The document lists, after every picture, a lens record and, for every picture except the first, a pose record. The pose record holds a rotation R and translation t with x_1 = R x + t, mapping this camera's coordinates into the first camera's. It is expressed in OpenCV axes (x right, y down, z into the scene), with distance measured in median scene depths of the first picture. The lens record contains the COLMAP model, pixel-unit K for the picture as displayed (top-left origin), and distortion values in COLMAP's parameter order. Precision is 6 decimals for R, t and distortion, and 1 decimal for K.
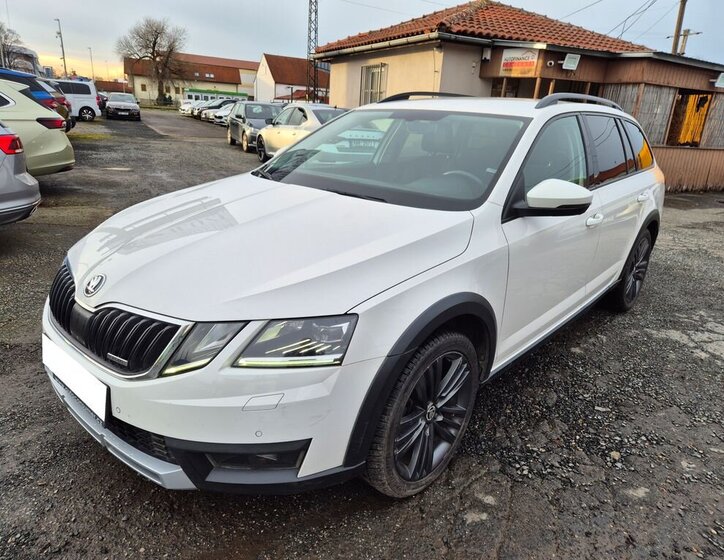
lens RADIAL K [[493.6, 0, 360.8], [0, 493.6, 289.3], [0, 0, 1]] dist [0.059536, -0.048506]
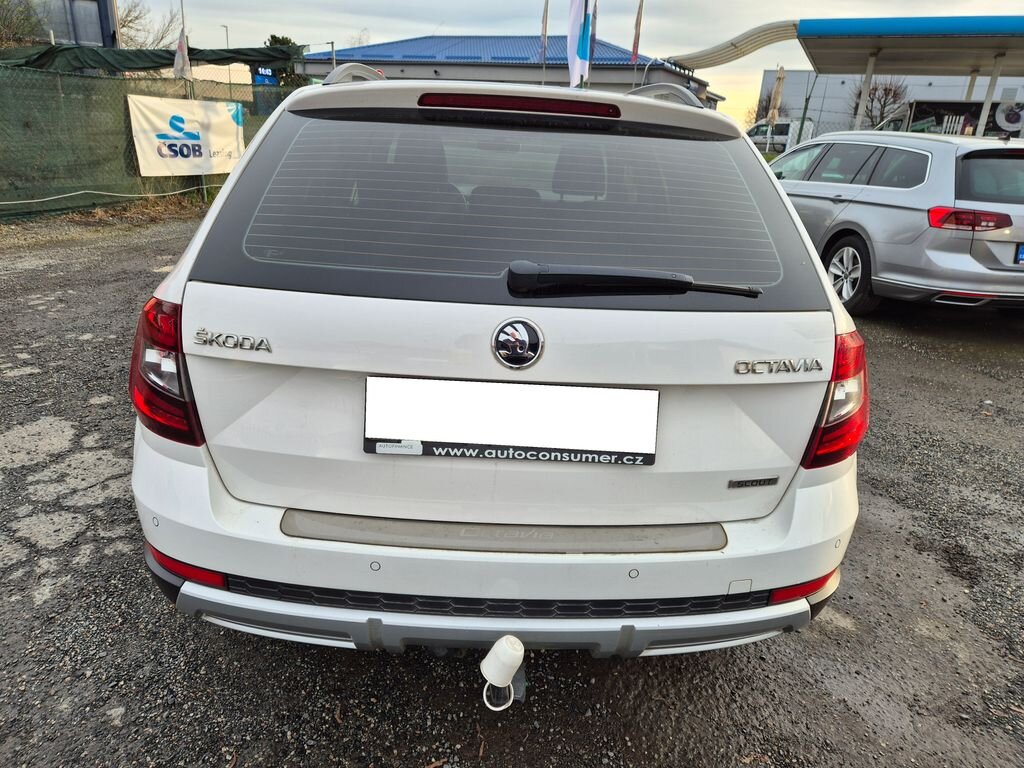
lens RADIAL K [[674.7, 0, 508.3], [0, 674.7, 384.0], [0, 0, 1]] dist [0.073836, -0.056659]
pose [[-0.717035, 0.144081, -0.681984, 0.297257], [-0.320035, 0.801129, 0.505736, -0.174348], [0.619224, 0.580889, -0.528327, 0.545182]]
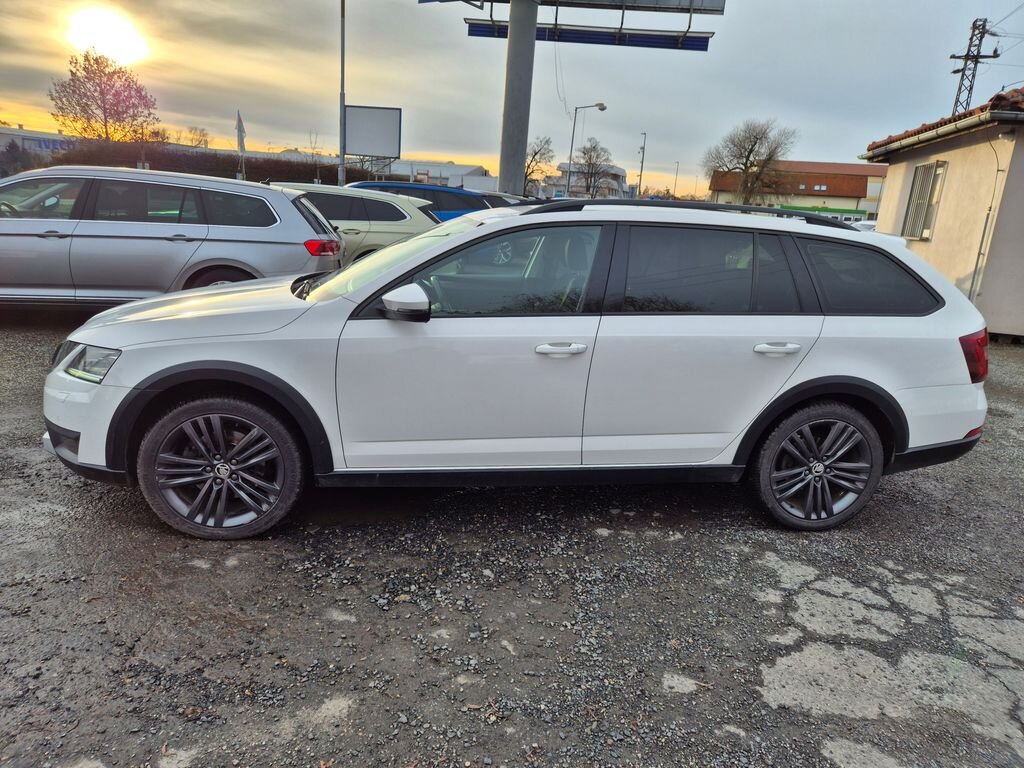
lens RADIAL K [[674.7, 0, 508.3], [0, 674.7, 384.0], [0, 0, 1]] dist [0.073836, -0.056659]
pose [[0.759976, 0.156218, -0.630898, 0.293823], [-0.235062, 0.971041, -0.042713, -0.004972], [0.605955, 0.180761, 0.774689, 0.028288]]
